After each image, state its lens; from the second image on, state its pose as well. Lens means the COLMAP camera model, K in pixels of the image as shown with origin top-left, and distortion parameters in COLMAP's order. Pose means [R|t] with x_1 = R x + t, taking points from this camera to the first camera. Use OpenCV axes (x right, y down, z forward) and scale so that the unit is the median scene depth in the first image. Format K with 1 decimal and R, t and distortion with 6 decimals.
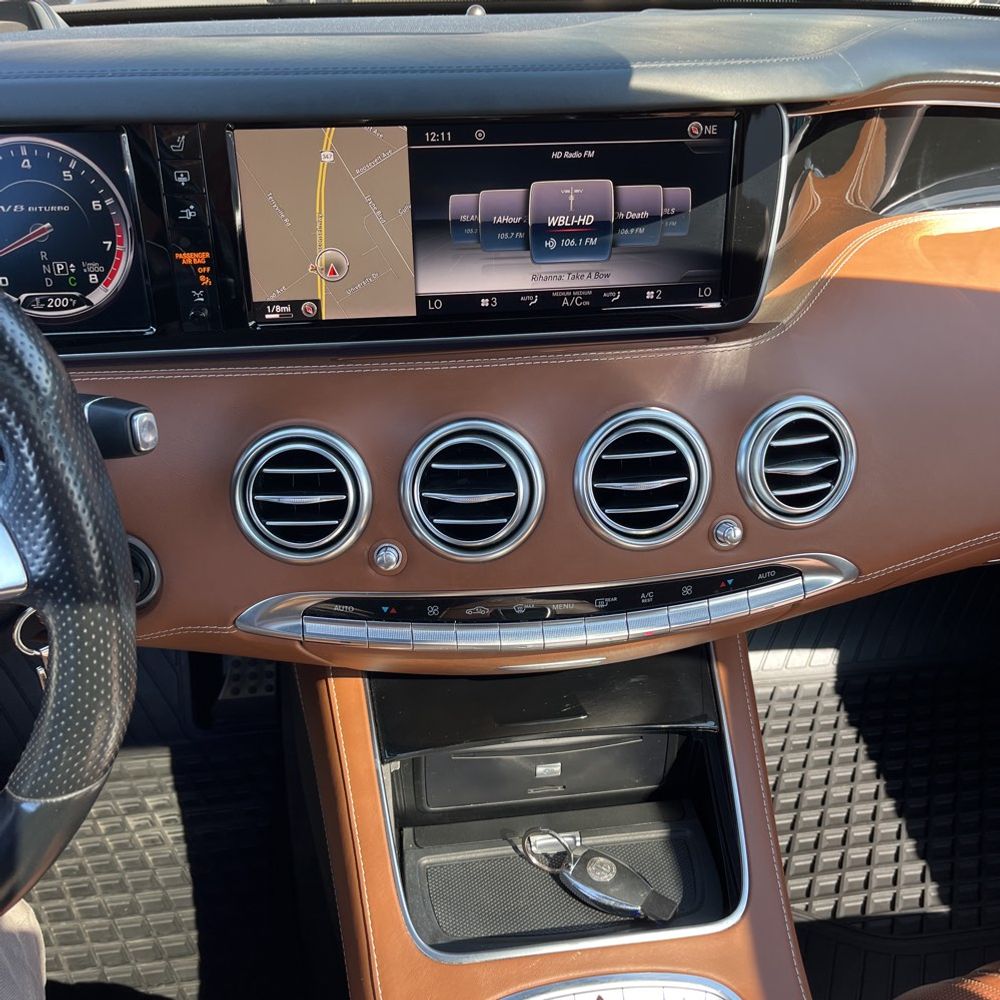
lens RADIAL K [[1021.5, 0, 500.9], [0, 1021.5, 506.8], [0, 0, 1]] dist [0.018254, 0.000000]
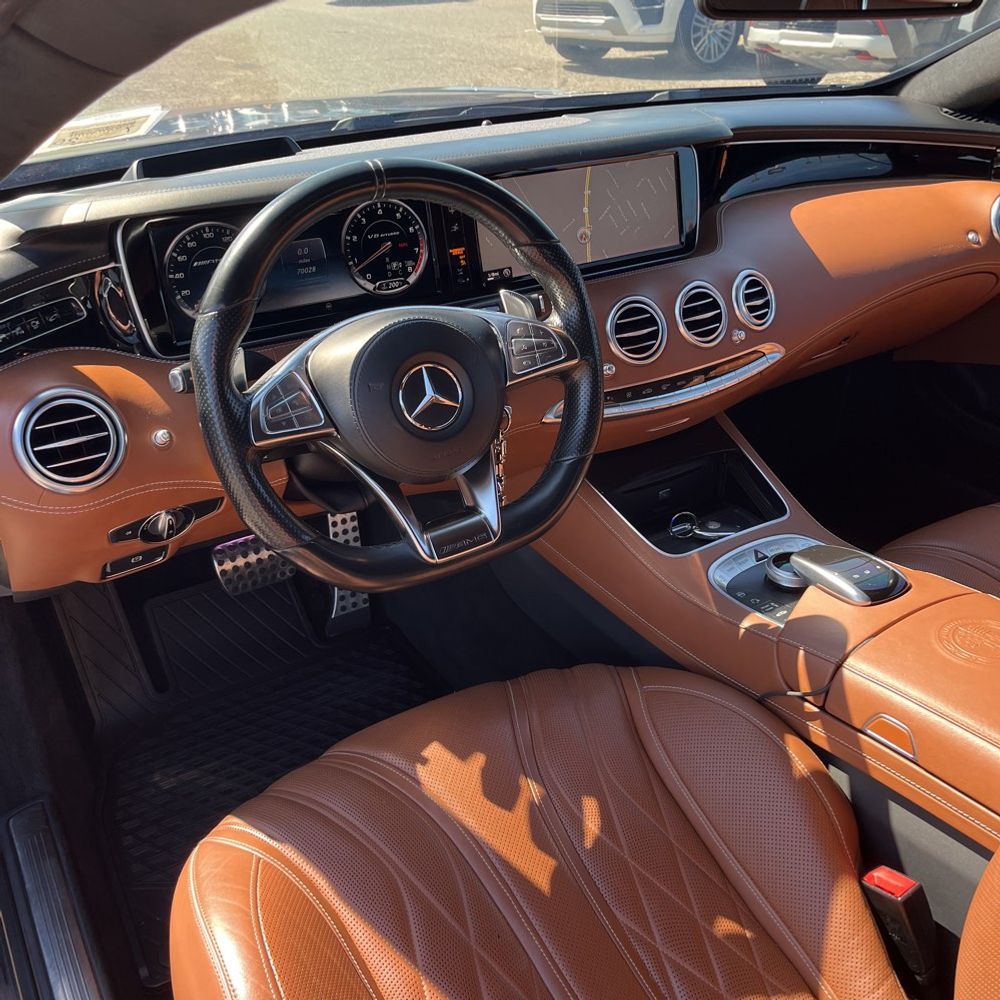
lens RADIAL K [[1021.5, 0, 496.2], [0, 1021.5, 501.5], [0, 0, 1]] dist [0.018254, 0.000000]
pose [[0.911161, -0.218049, 0.349629, -1.036444], [0.255329, 0.964751, -0.063733, 0.358899], [-0.323408, 0.147342, 0.934718, -0.762242]]
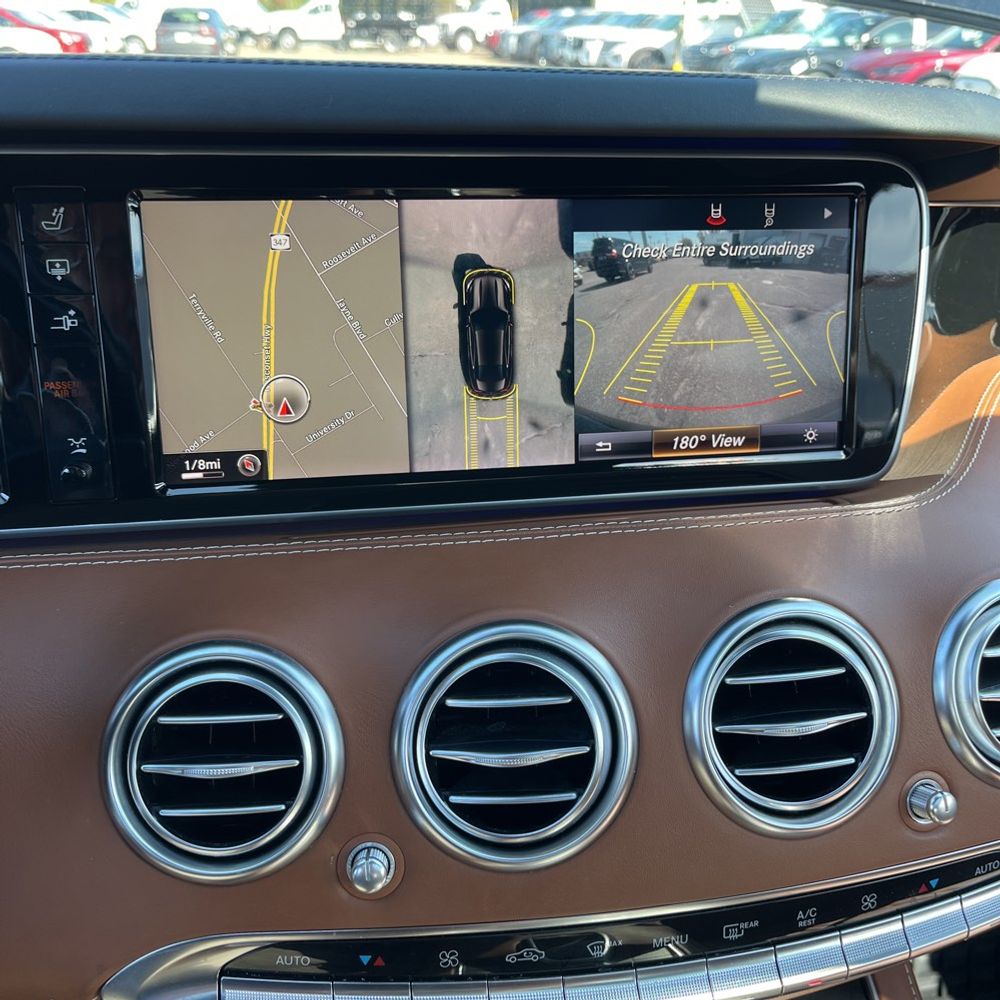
lens RADIAL K [[1021.5, 0, 506.3], [0, 1021.5, 504.3], [0, 0, 1]] dist [0.018254, 0.000000]
pose [[0.998720, -0.016362, 0.047865, -0.056178], [0.025850, 0.978441, -0.204902, -0.029041], [-0.043480, 0.205877, 0.977612, 0.372095]]
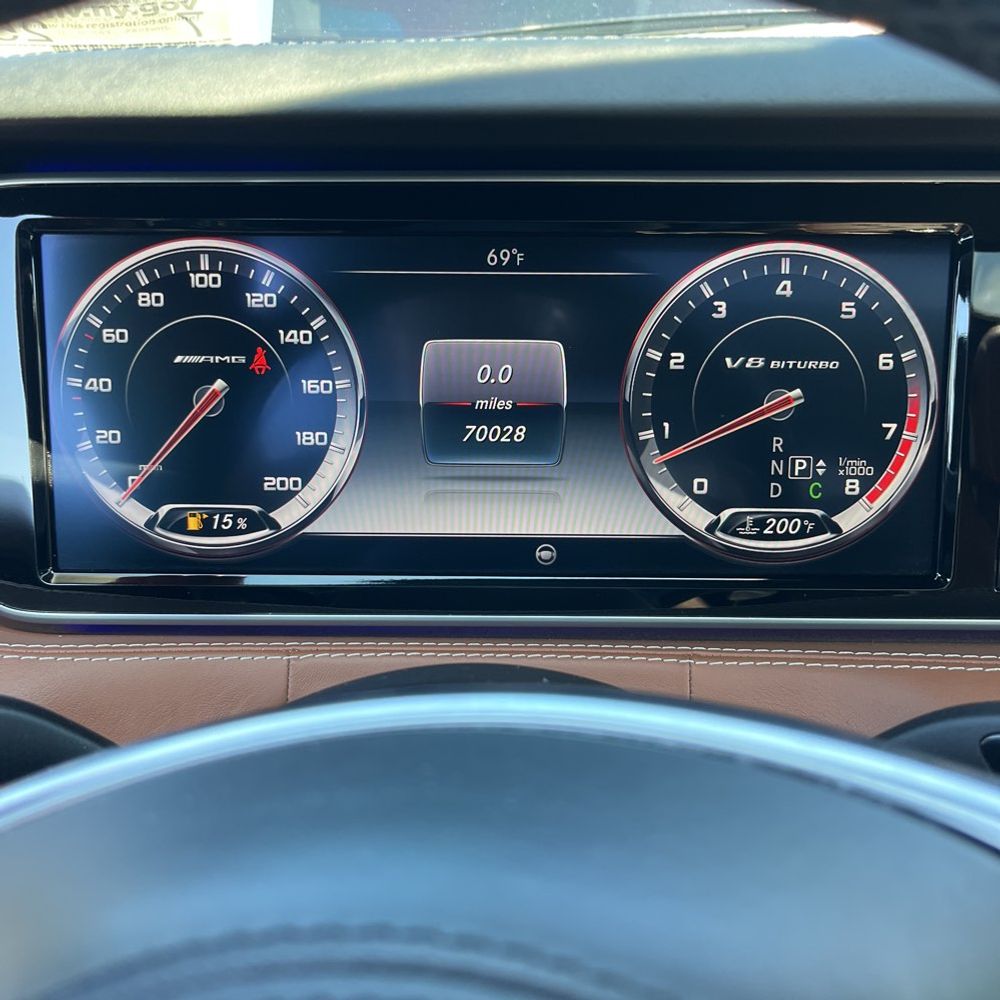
lens RADIAL K [[1021.5, 0, 496.6], [0, 1021.5, 506.8], [0, 0, 1]] dist [0.018254, 0.000000]
pose [[0.991255, 0.038281, -0.126289, -0.538745], [-0.070697, 0.962130, -0.263265, -0.051866], [0.111428, 0.269891, 0.956422, 0.458871]]
